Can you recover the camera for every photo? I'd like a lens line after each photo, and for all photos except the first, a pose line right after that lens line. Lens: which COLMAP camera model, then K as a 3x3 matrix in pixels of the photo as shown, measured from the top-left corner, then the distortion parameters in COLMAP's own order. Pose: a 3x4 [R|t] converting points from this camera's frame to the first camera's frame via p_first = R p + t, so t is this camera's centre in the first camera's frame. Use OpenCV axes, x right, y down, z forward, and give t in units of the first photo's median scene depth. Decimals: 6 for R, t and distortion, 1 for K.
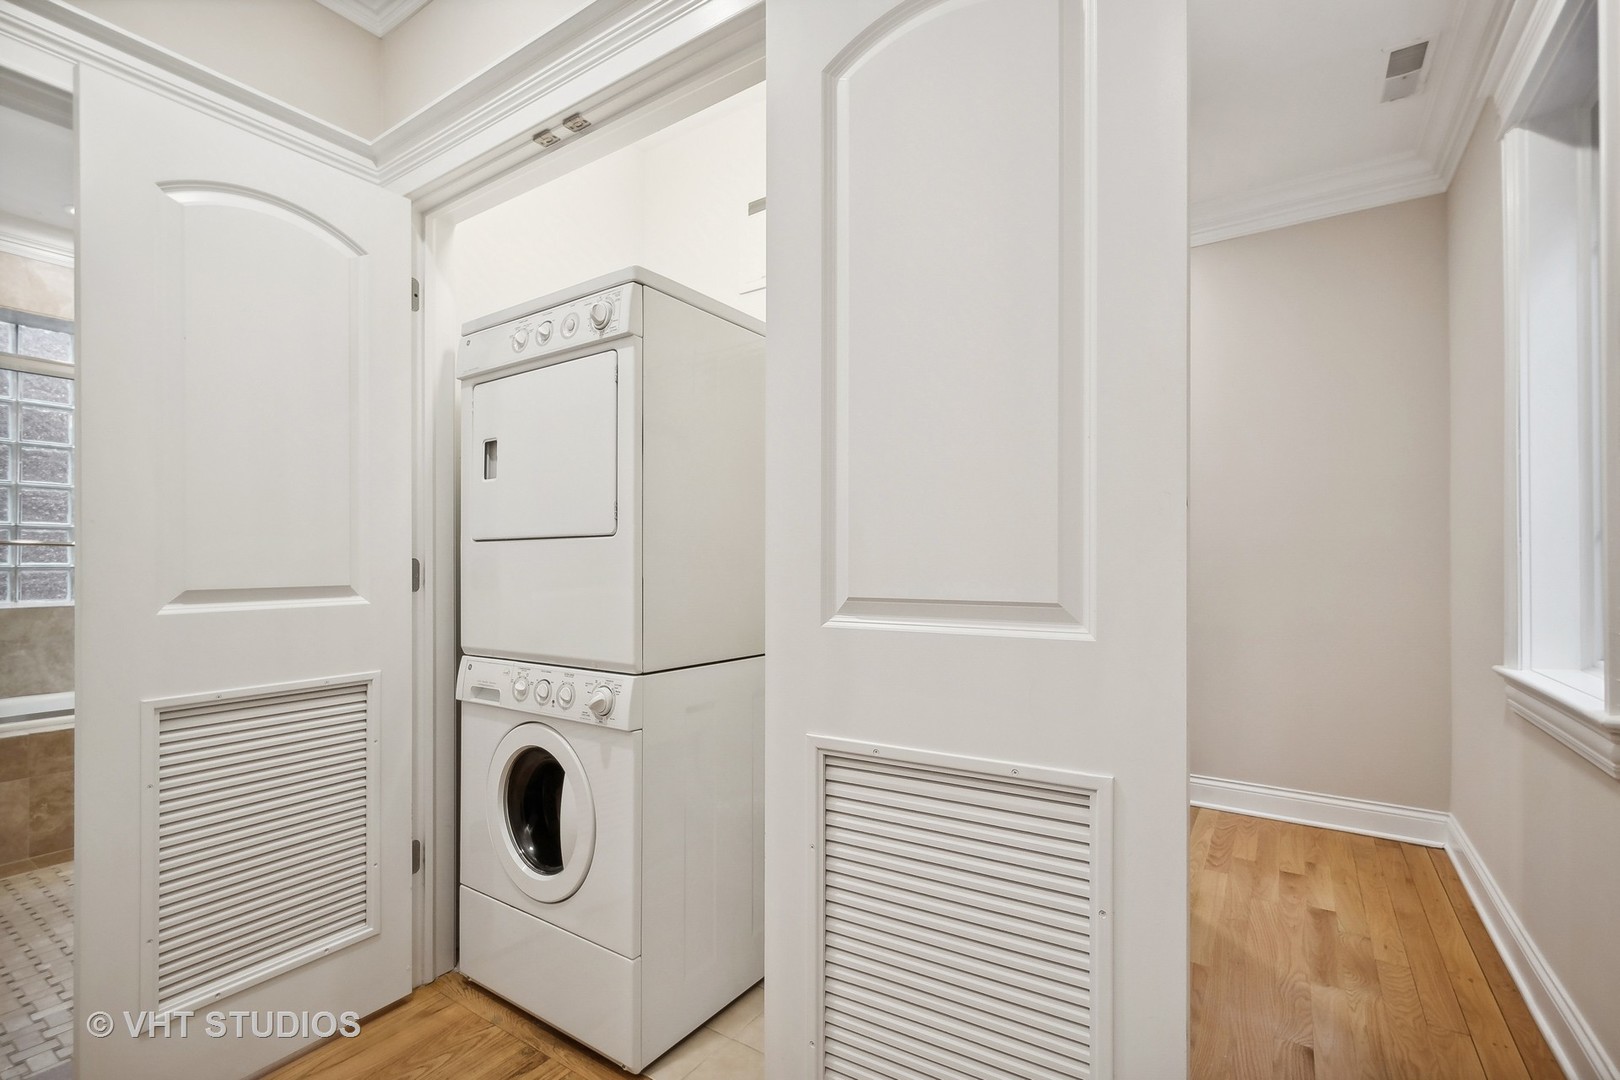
lens RADIAL K [[717.6, 0, 815.9], [0, 717.6, 548.2], [0, 0, 1]] dist [0.002904, -0.000948]
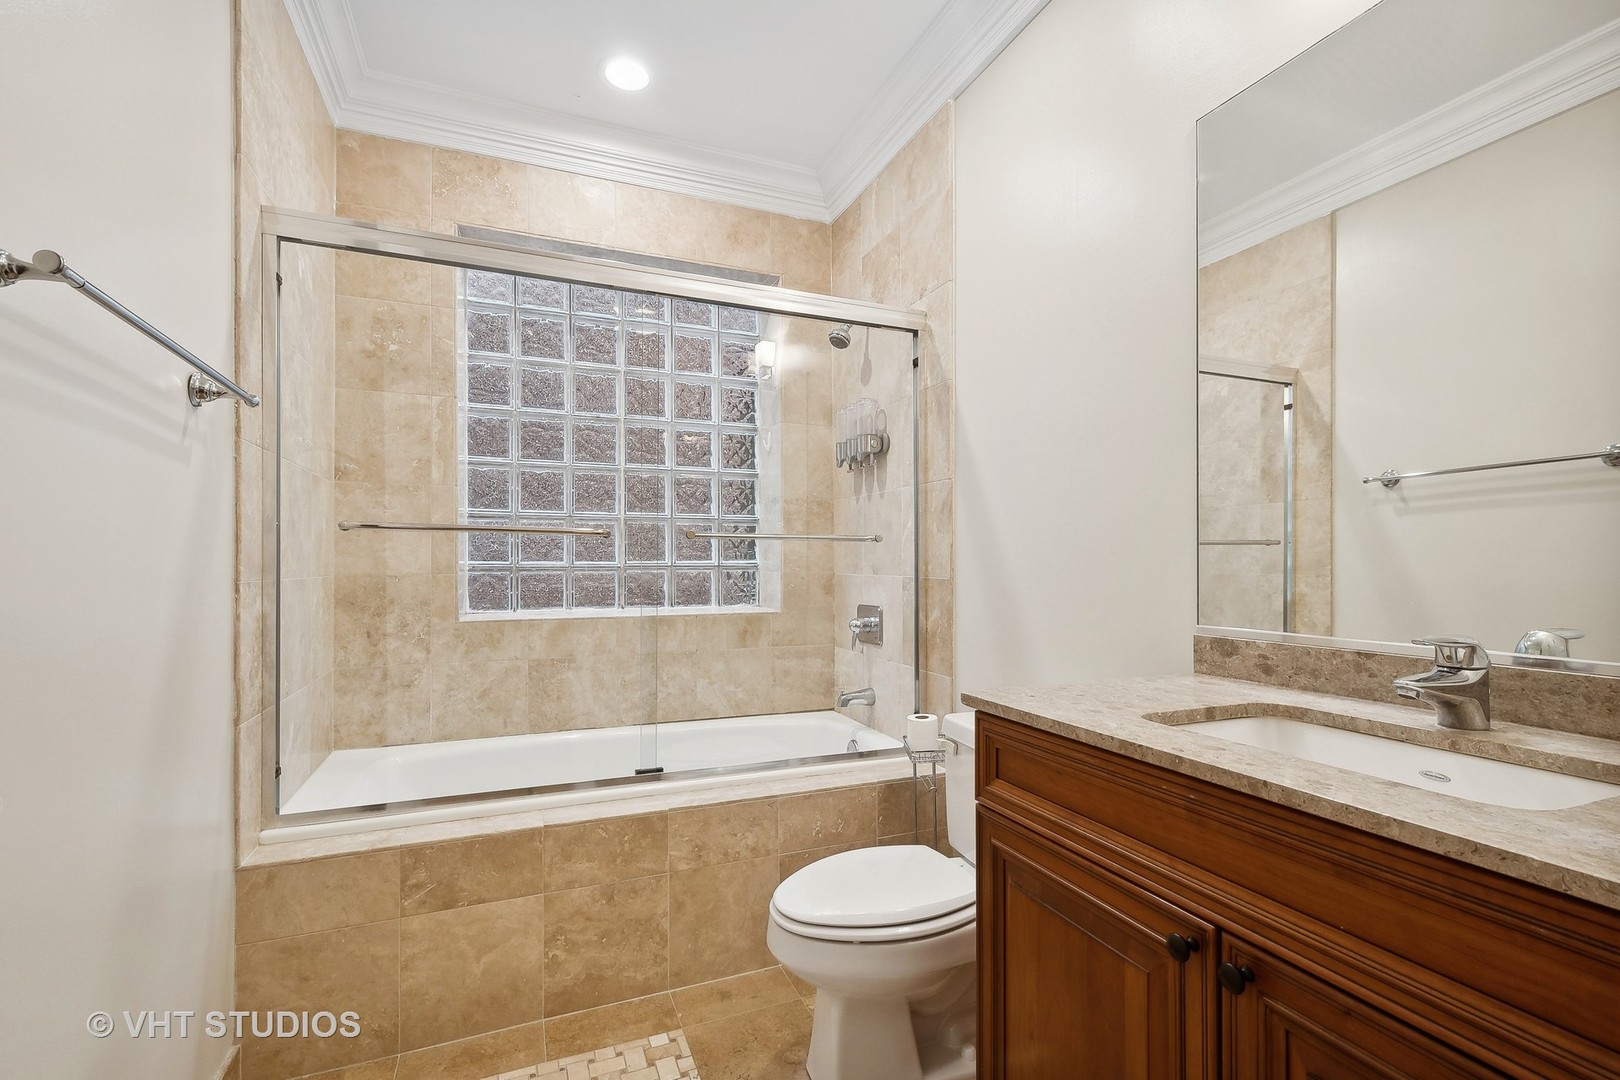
lens RADIAL K [[717.6, 0, 808.5], [0, 717.6, 553.0], [0, 0, 1]] dist [0.002904, -0.000948]
pose [[0.825897, -0.007298, -0.563774, -0.525942], [0.004374, 0.999969, -0.006537, 0.020944], [0.563804, 0.002933, 0.825903, 0.591379]]
